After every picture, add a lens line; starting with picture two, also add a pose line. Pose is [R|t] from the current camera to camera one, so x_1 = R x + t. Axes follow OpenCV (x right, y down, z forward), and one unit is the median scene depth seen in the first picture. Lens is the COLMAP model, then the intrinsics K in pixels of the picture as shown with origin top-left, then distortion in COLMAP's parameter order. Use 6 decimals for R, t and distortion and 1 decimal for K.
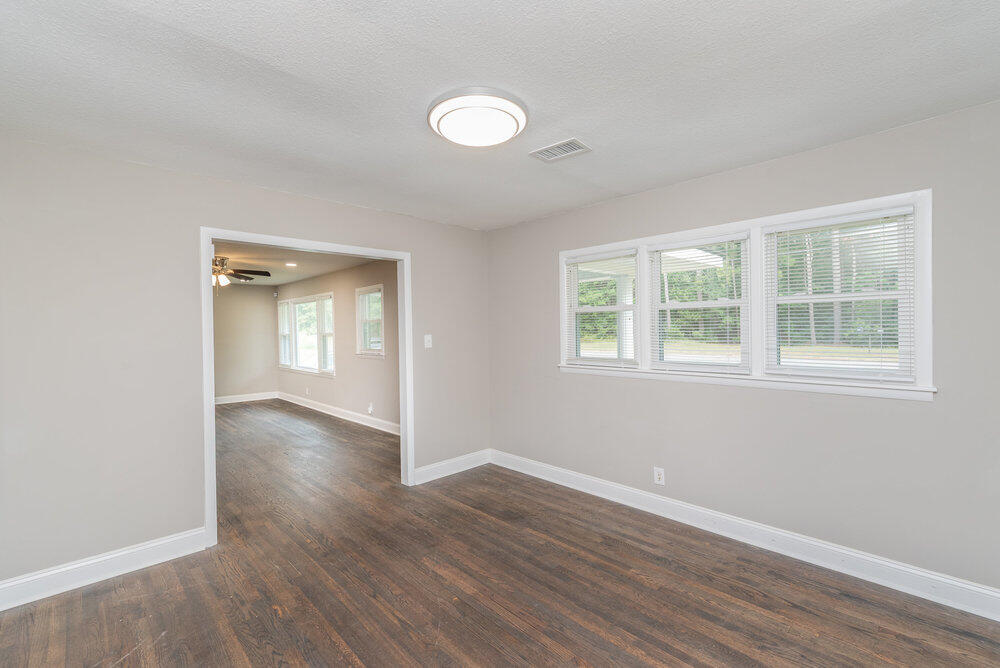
lens RADIAL K [[447.3, 0, 509.9], [0, 447.3, 333.3], [0, 0, 1]] dist [0.004505, -0.000636]
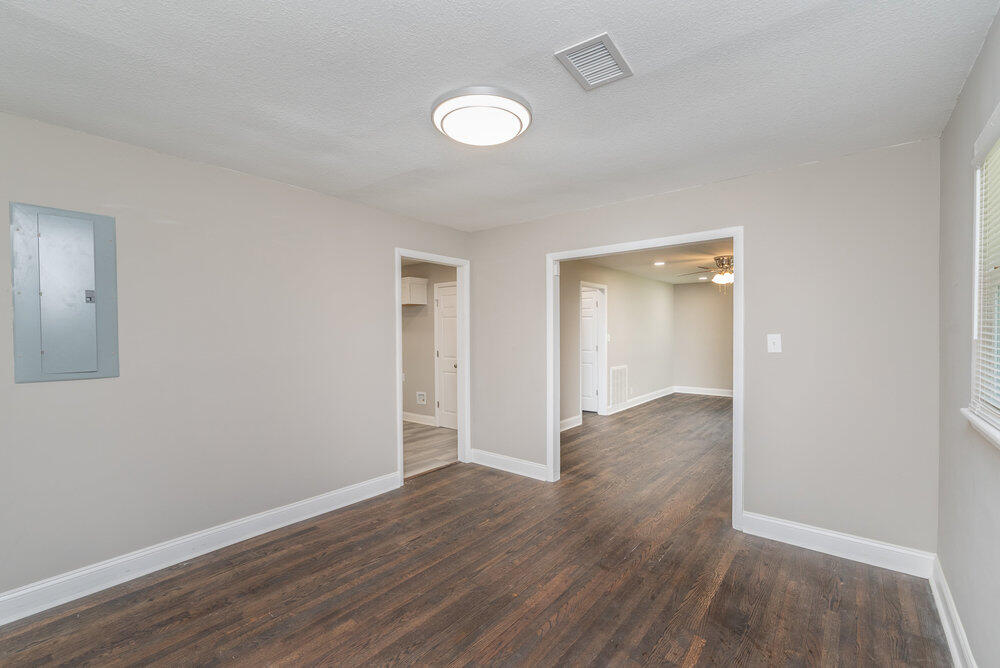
lens RADIAL K [[447.3, 0, 481.8], [0, 447.3, 342.7], [0, 0, 1]] dist [0.004505, -0.000636]
pose [[0.067906, 0.036056, -0.997040, 0.757142], [-0.015032, 0.999270, 0.035113, -0.000571], [0.997578, 0.012603, 0.068398, 0.763458]]
